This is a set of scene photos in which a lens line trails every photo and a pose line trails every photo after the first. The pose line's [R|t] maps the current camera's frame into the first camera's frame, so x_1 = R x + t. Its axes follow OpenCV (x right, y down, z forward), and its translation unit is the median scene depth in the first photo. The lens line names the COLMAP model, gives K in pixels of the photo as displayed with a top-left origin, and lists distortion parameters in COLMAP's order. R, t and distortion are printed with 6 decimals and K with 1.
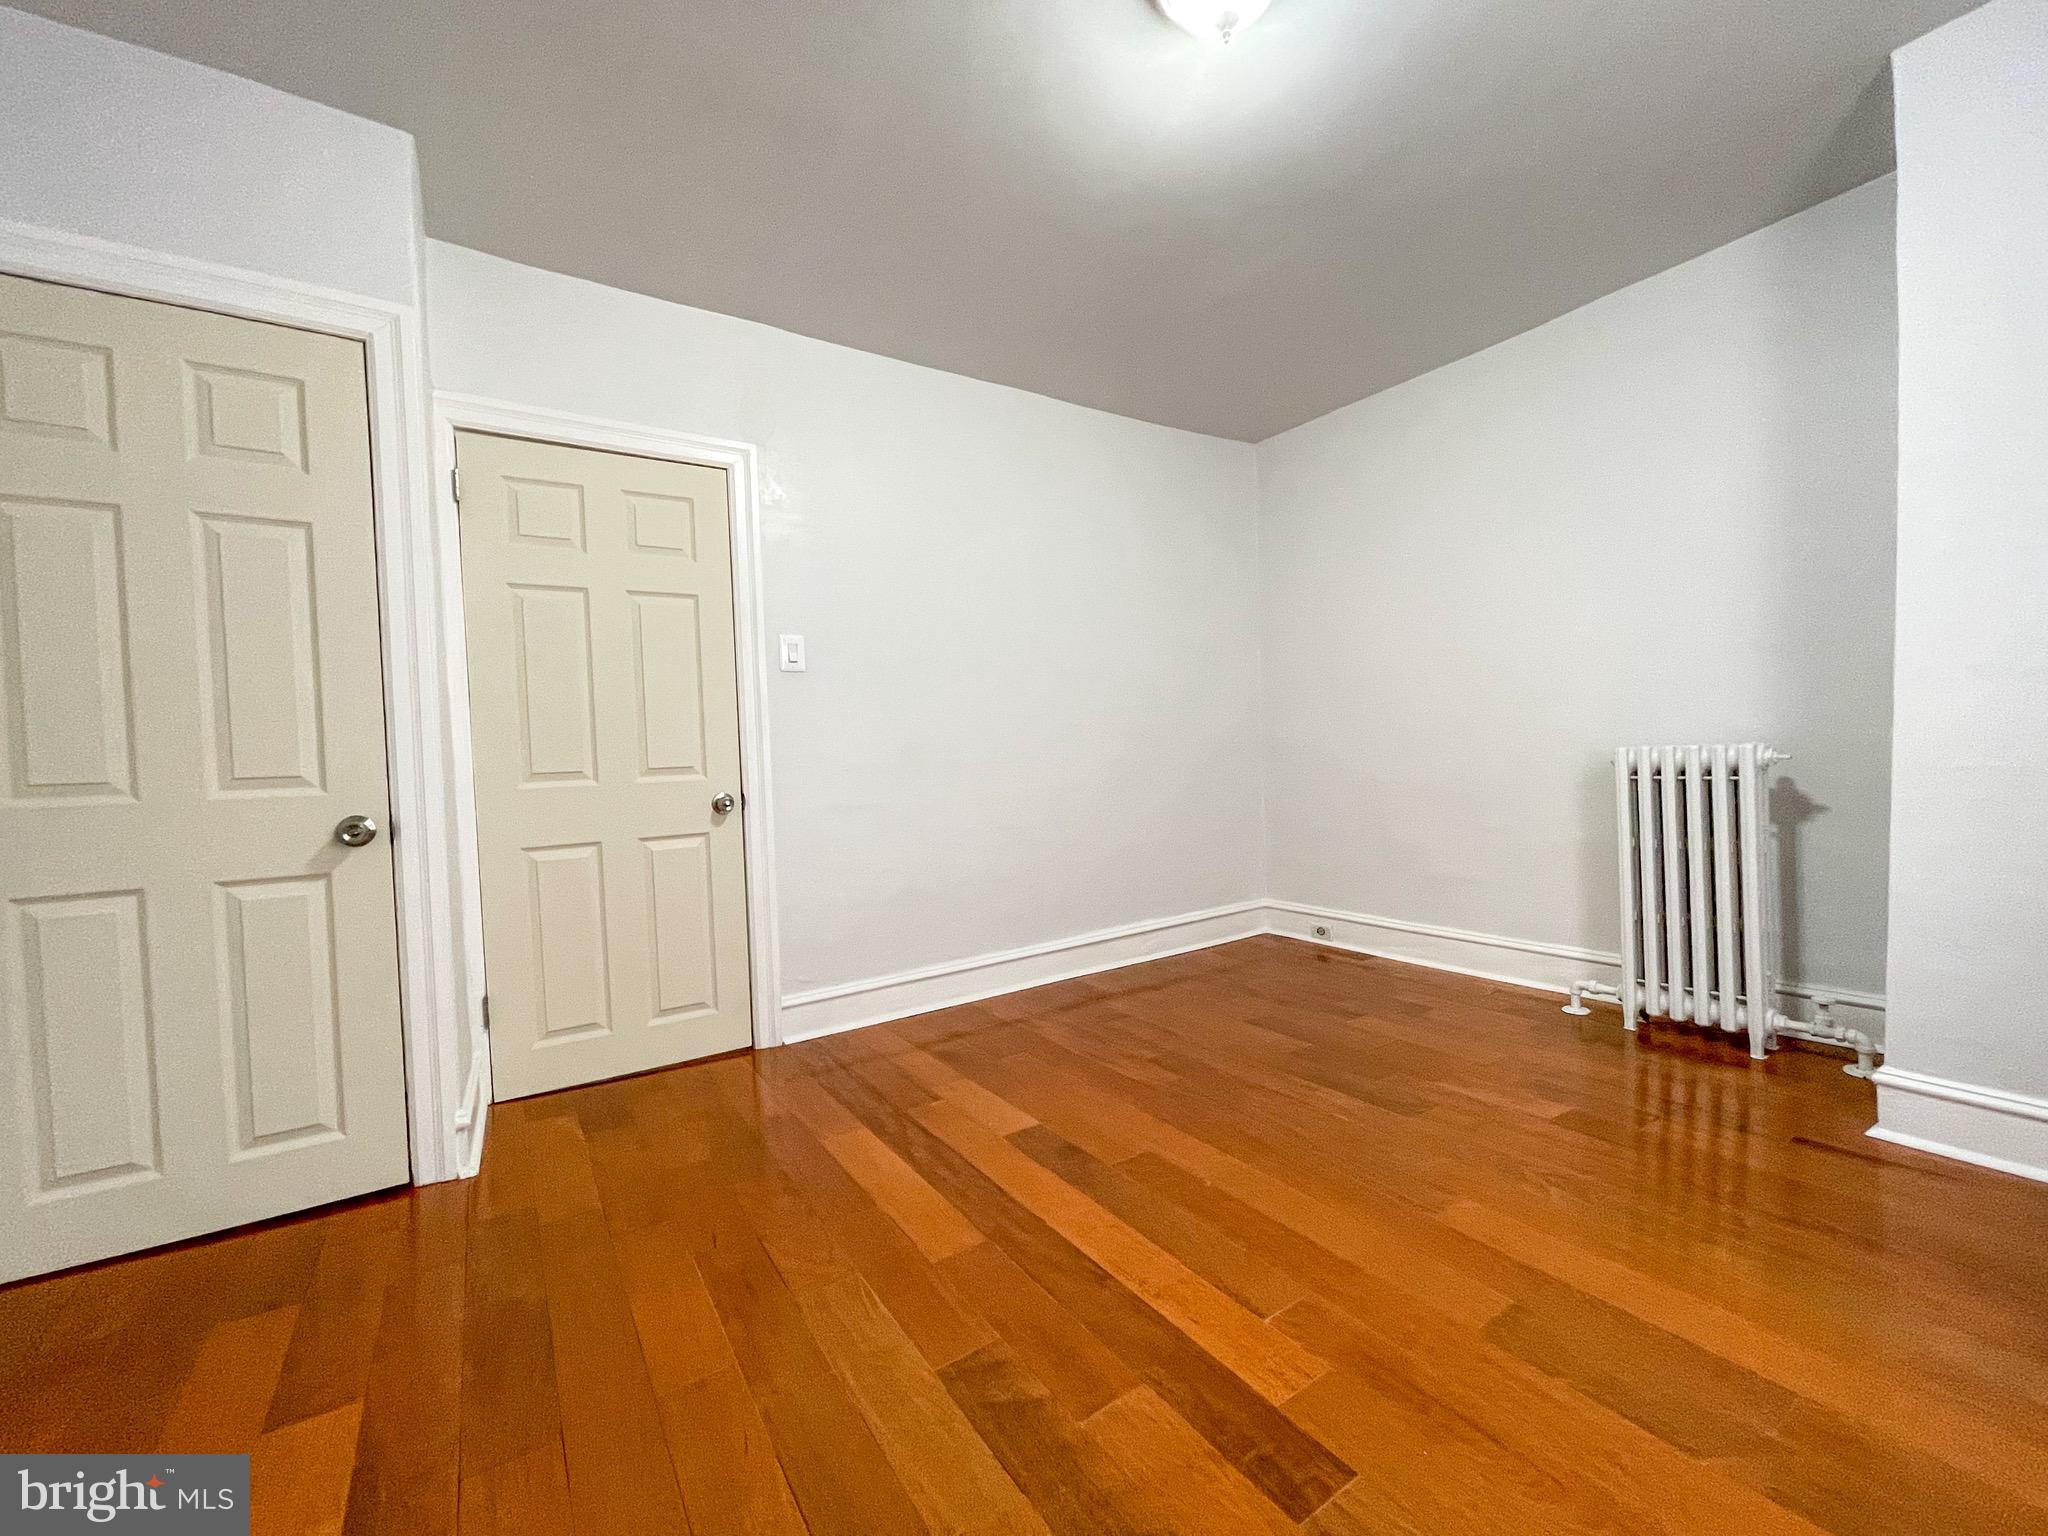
lens RADIAL K [[833.7, 0, 1018.0], [0, 833.7, 772.0], [0, 0, 1]] dist [0.015108, -0.005885]
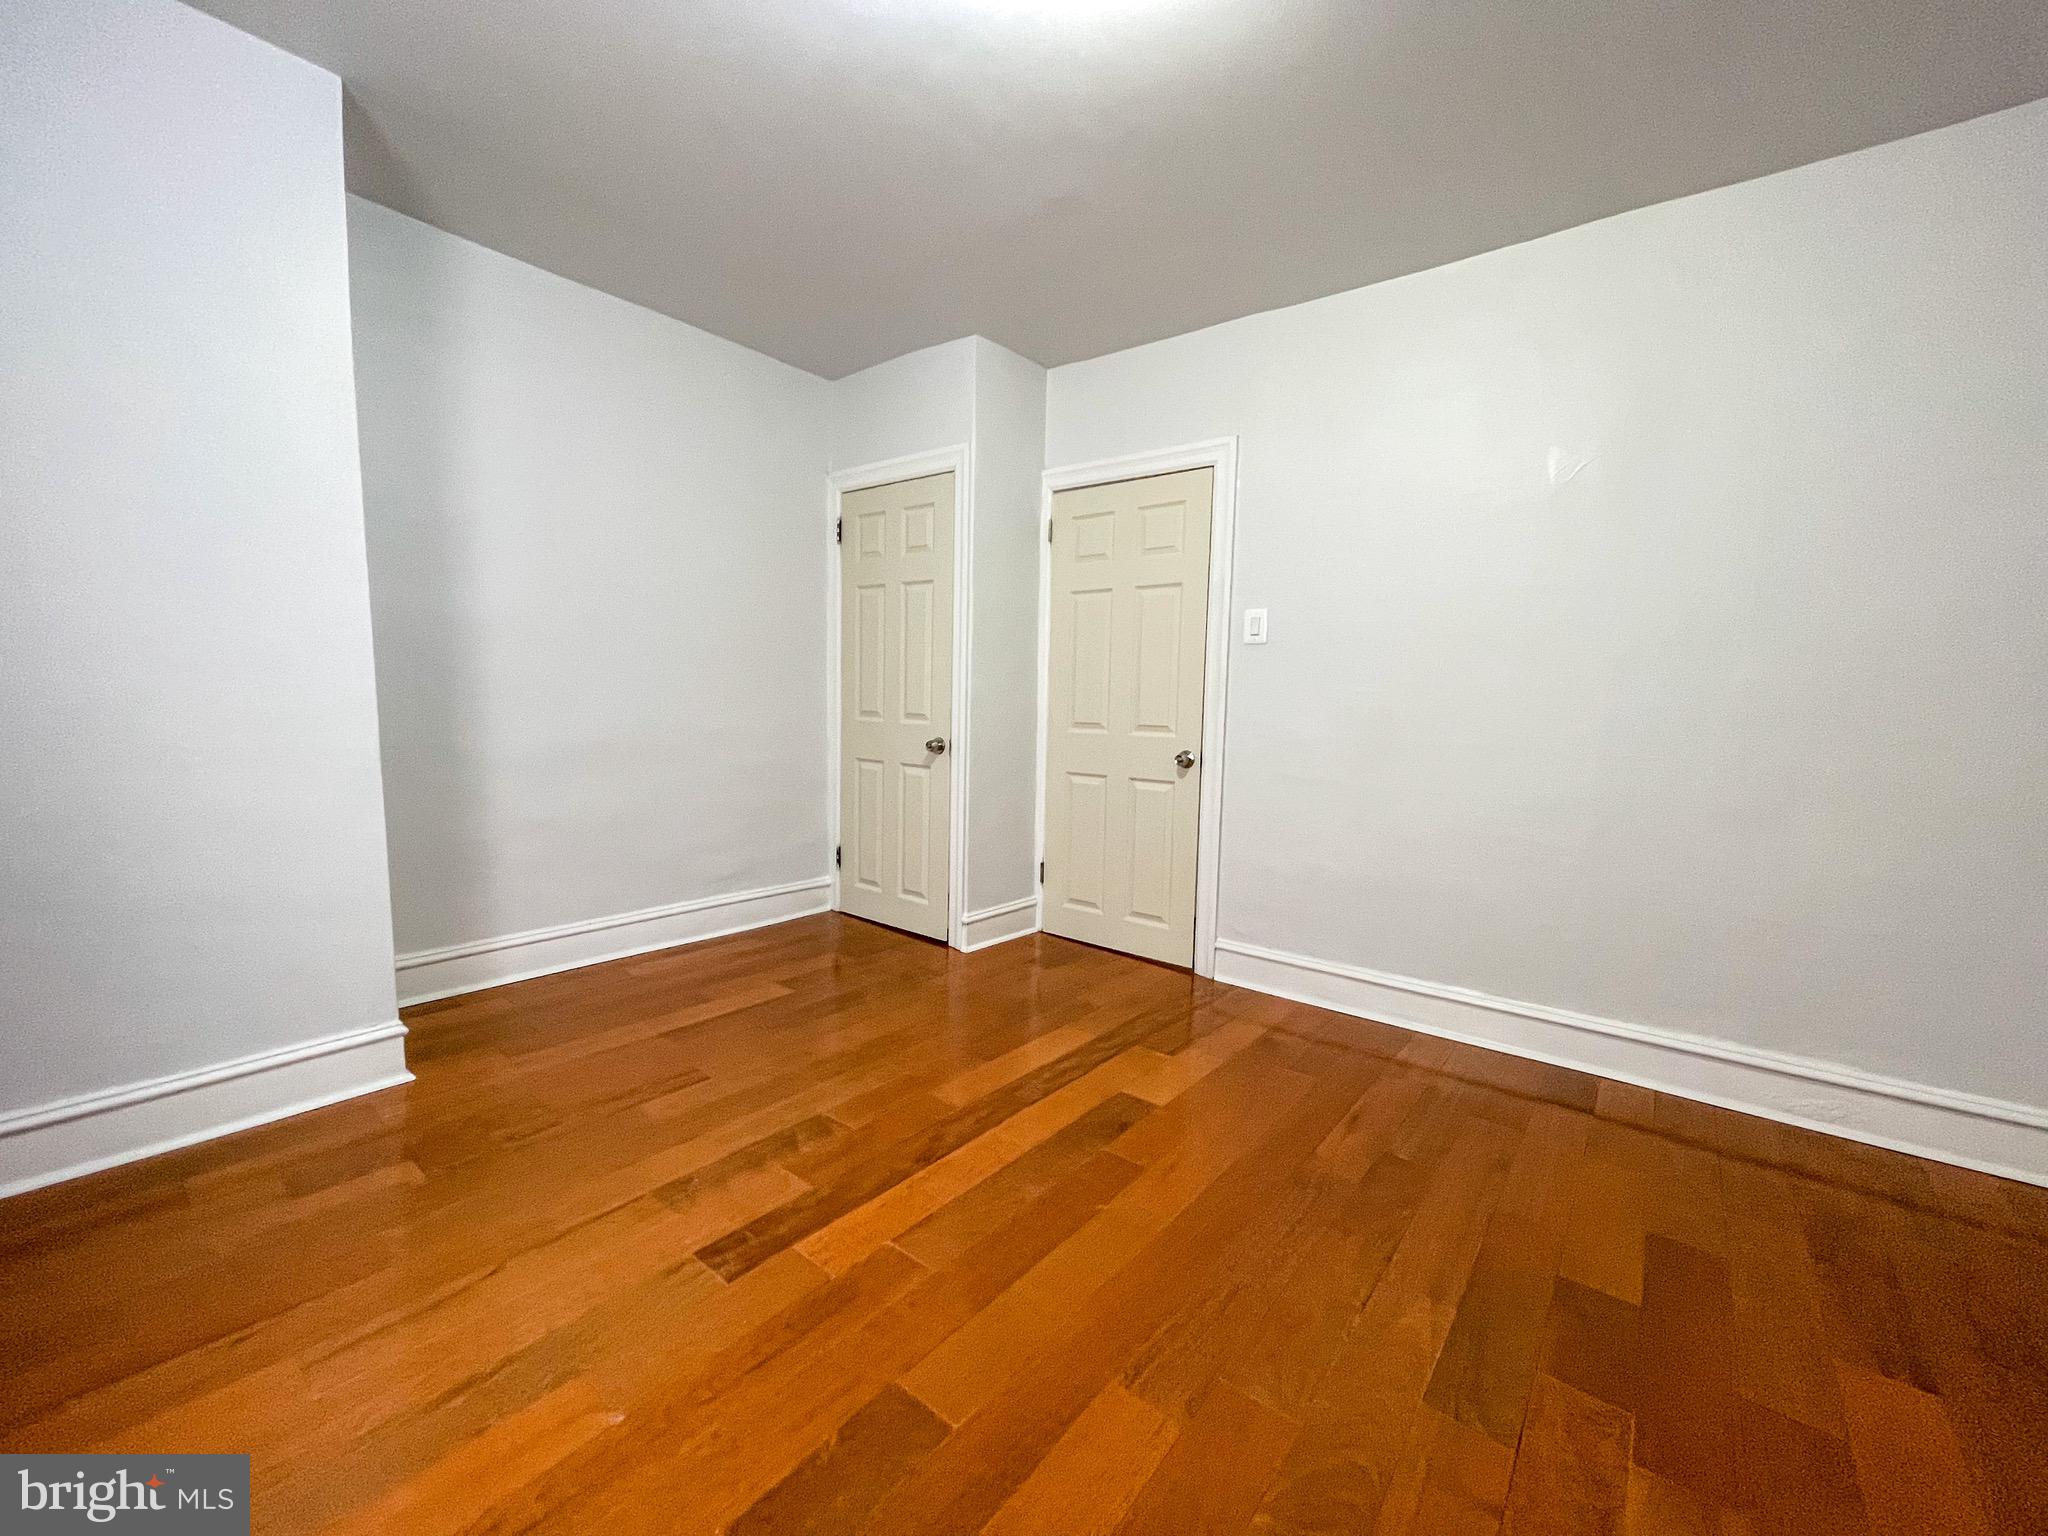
lens RADIAL K [[833.7, 0, 1018.0], [0, 833.7, 772.0], [0, 0, 1]] dist [0.015108, -0.005885]
pose [[0.305225, 0.127651, -0.943686, 0.769592], [-0.065808, 0.991433, 0.112825, -0.069481], [0.950004, 0.027665, 0.311010, 0.453638]]
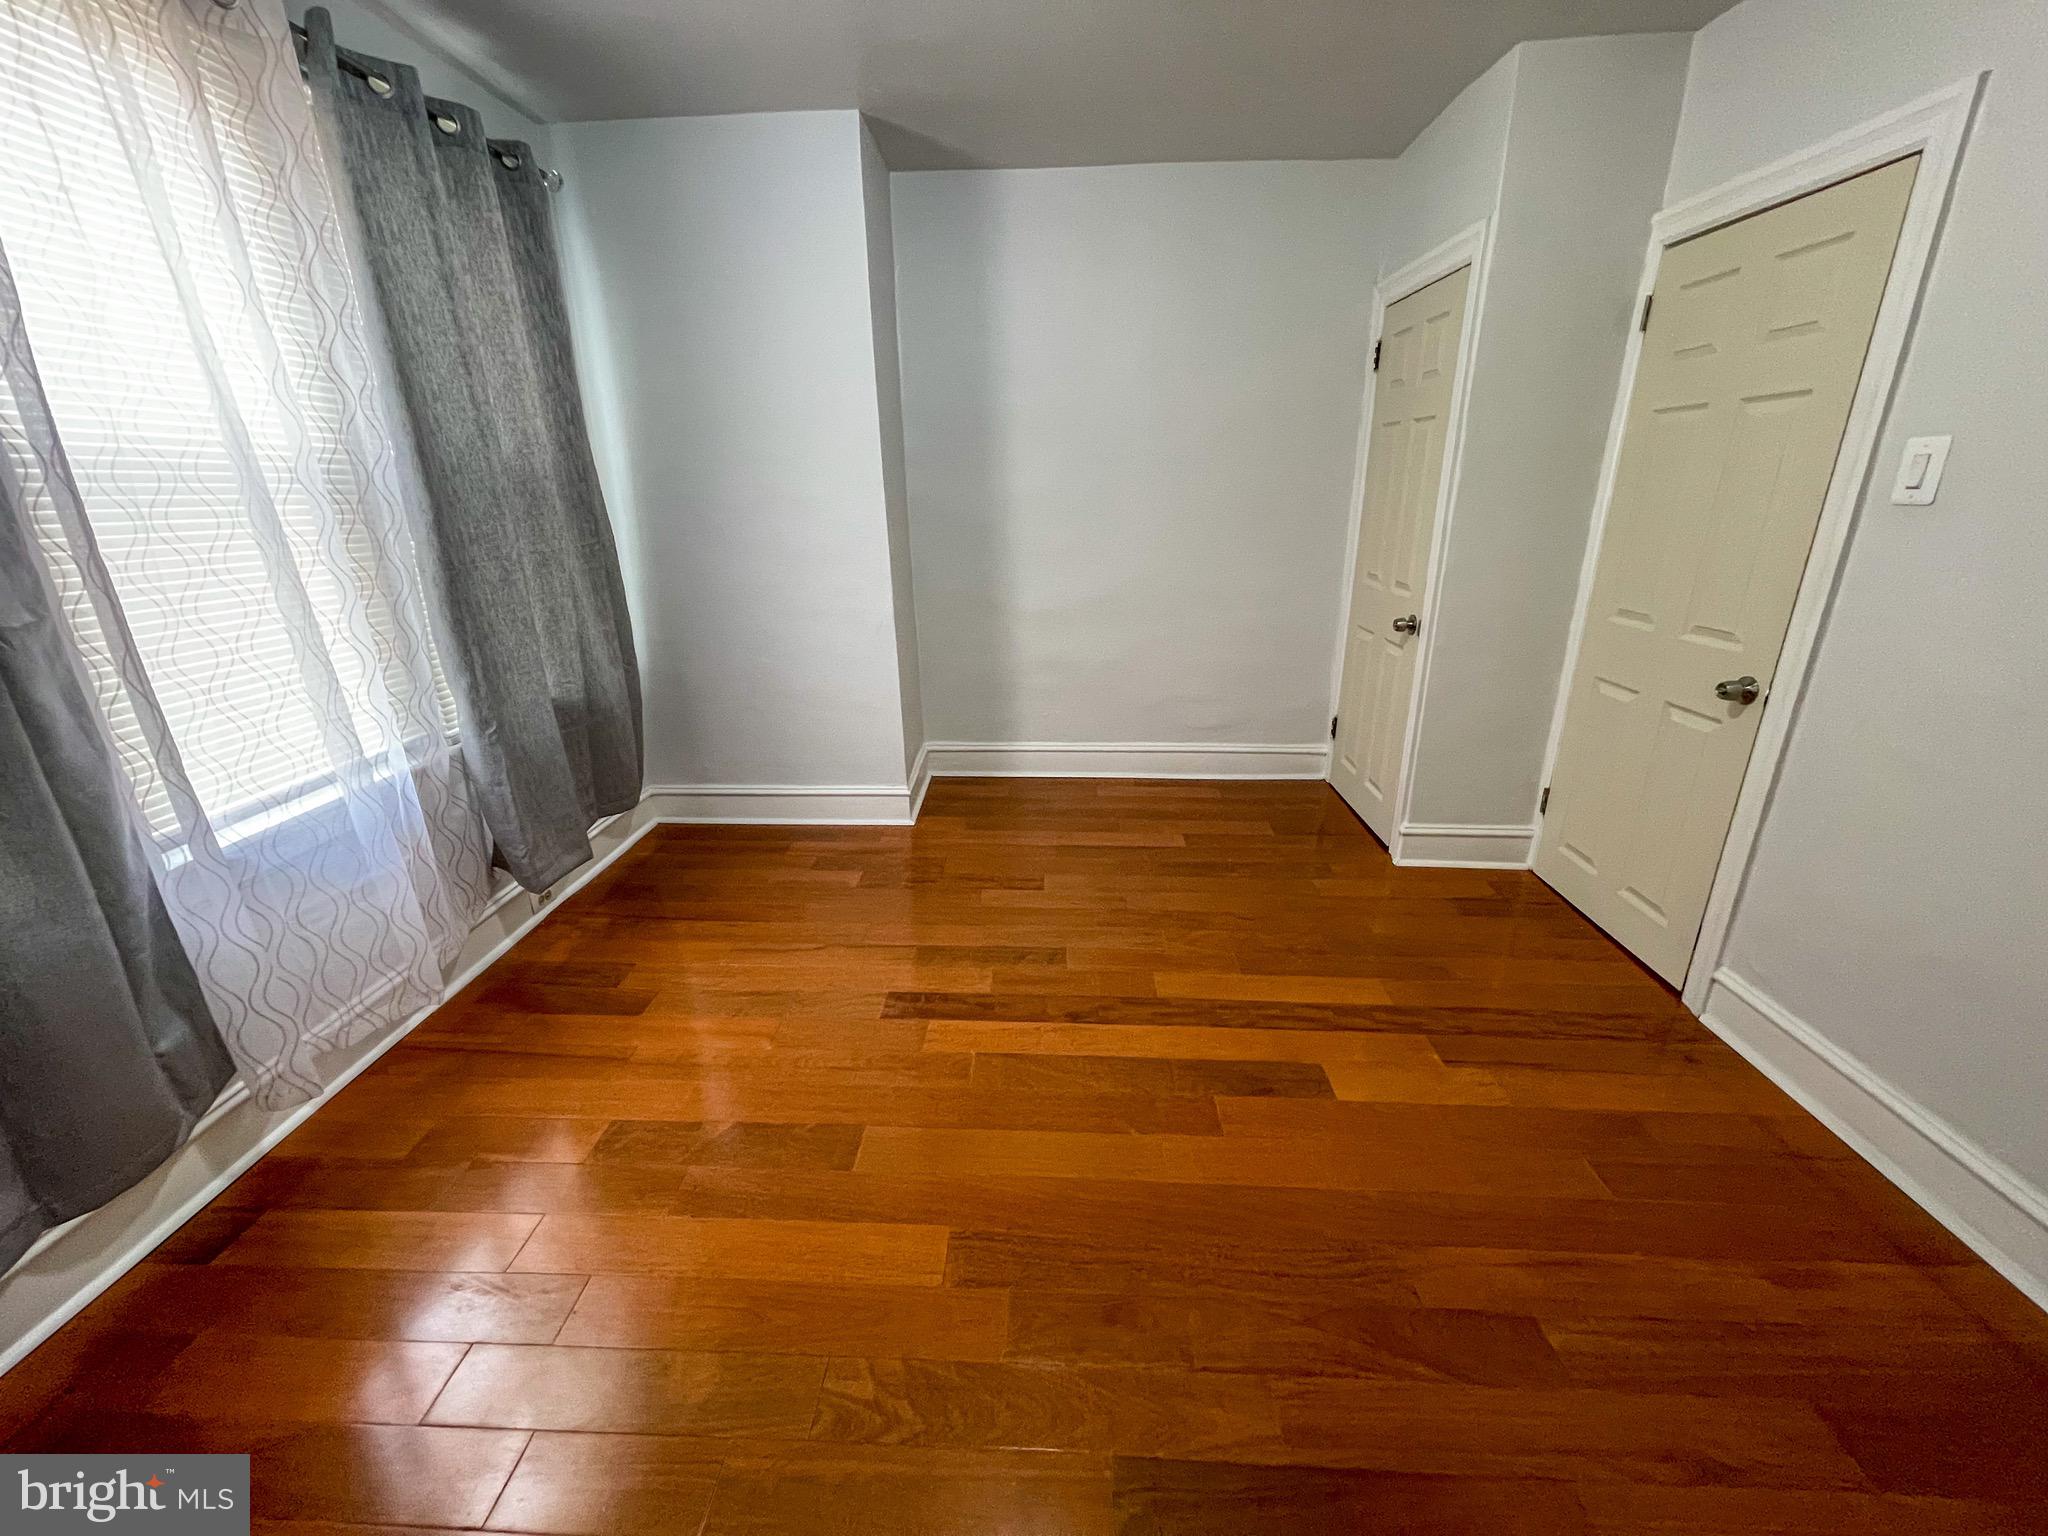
lens RADIAL K [[833.7, 0, 1018.0], [0, 833.7, 772.0], [0, 0, 1]] dist [0.015108, -0.005885]
pose [[-0.587193, 0.301912, -0.751035, 0.684698], [0.002757, 0.928578, 0.371128, -0.194841], [0.809443, 0.215853, -0.546086, 1.001048]]
